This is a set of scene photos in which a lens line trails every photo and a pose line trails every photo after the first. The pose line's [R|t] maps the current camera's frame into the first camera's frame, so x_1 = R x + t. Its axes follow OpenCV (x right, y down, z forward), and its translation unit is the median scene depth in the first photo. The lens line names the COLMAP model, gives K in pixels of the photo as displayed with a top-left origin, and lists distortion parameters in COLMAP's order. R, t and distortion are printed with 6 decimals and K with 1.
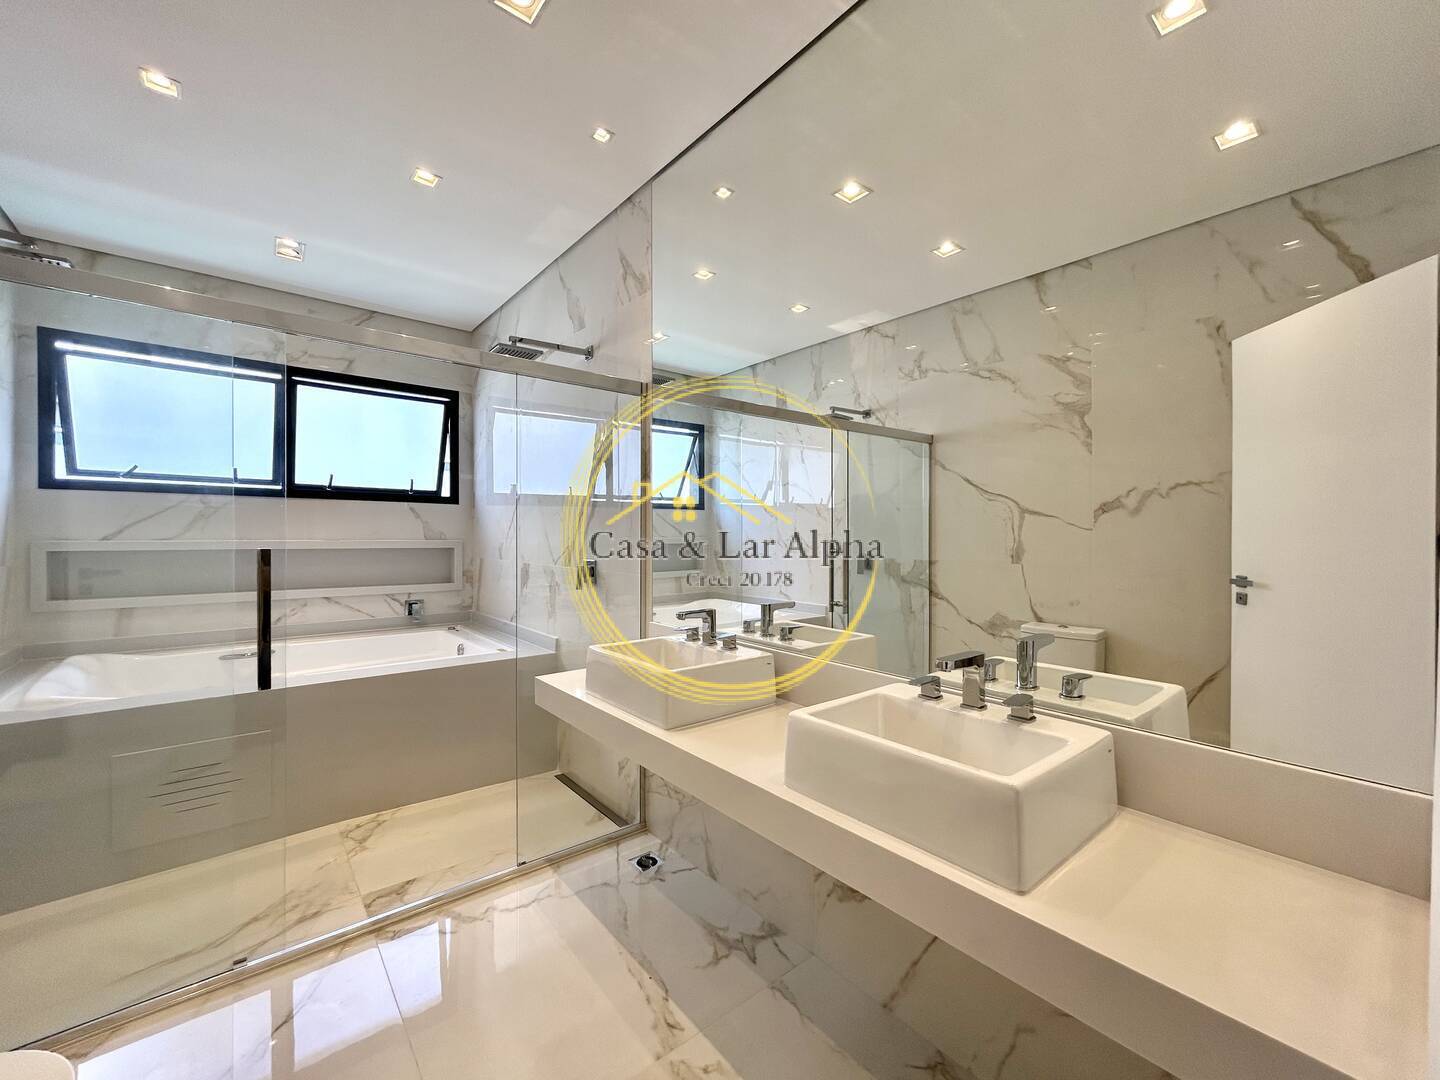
lens RADIAL K [[586.6, 0, 720.0], [0, 586.6, 540.0], [0, 0, 1]] dist [-0.010660, 0.009002]
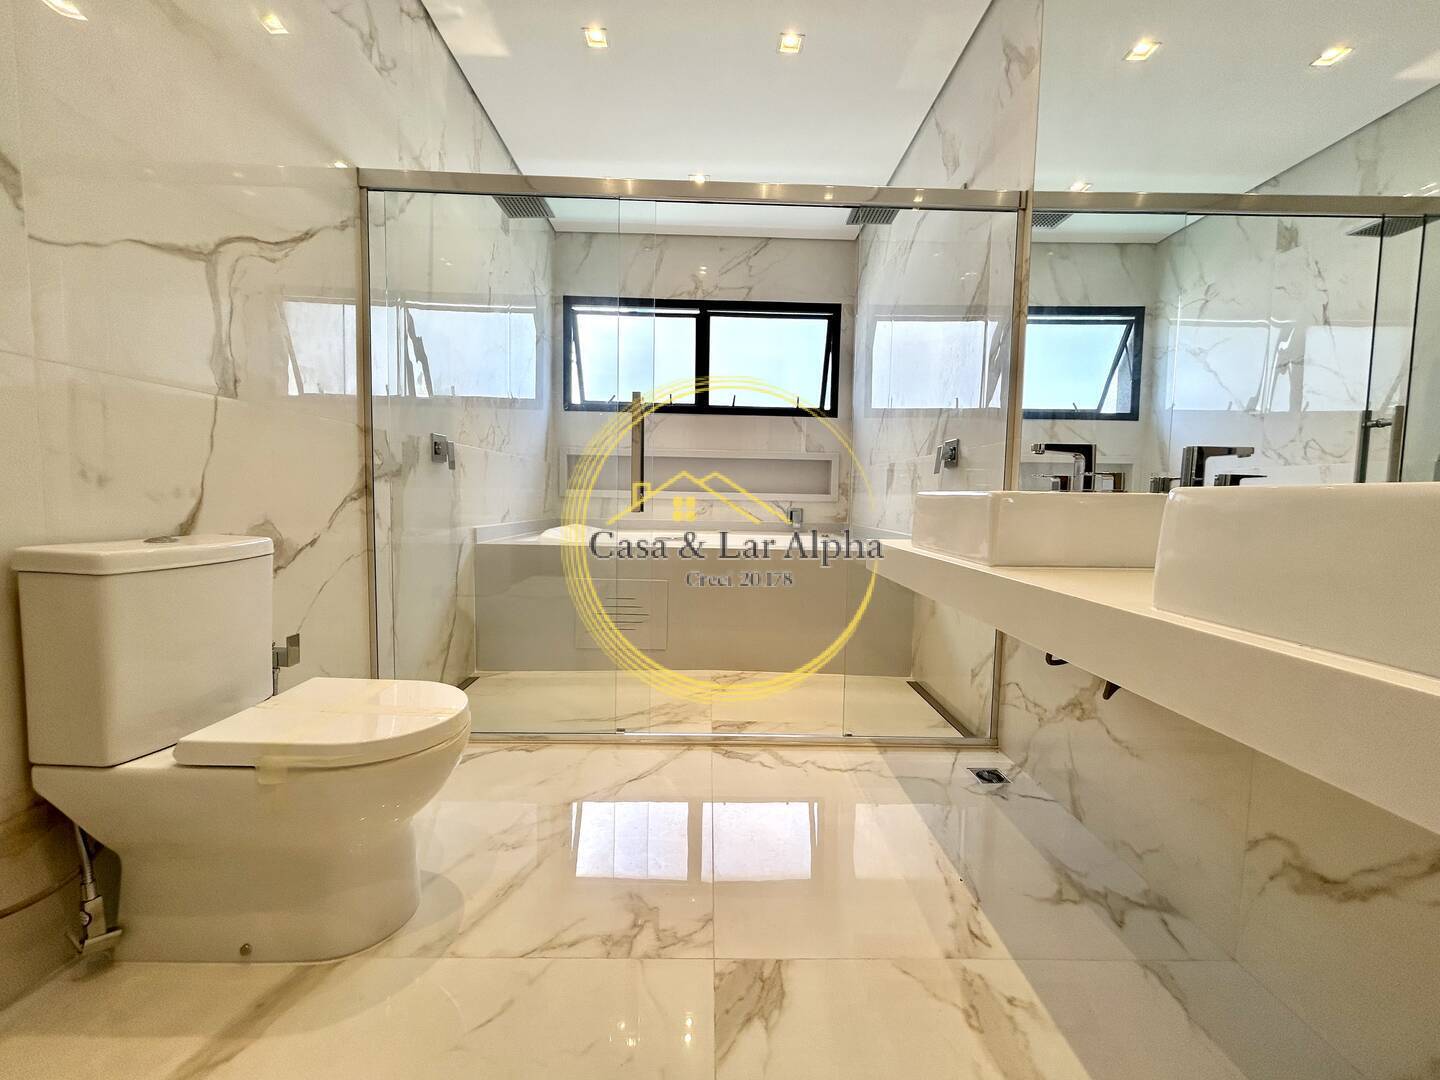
lens RADIAL K [[586.6, 0, 720.0], [0, 586.6, 540.0], [0, 0, 1]] dist [-0.010660, 0.009002]
pose [[0.783783, 0.057393, -0.618377, 0.056869], [-0.021216, 0.997614, 0.065700, 0.139573], [0.620672, -0.038376, 0.783130, 0.104043]]
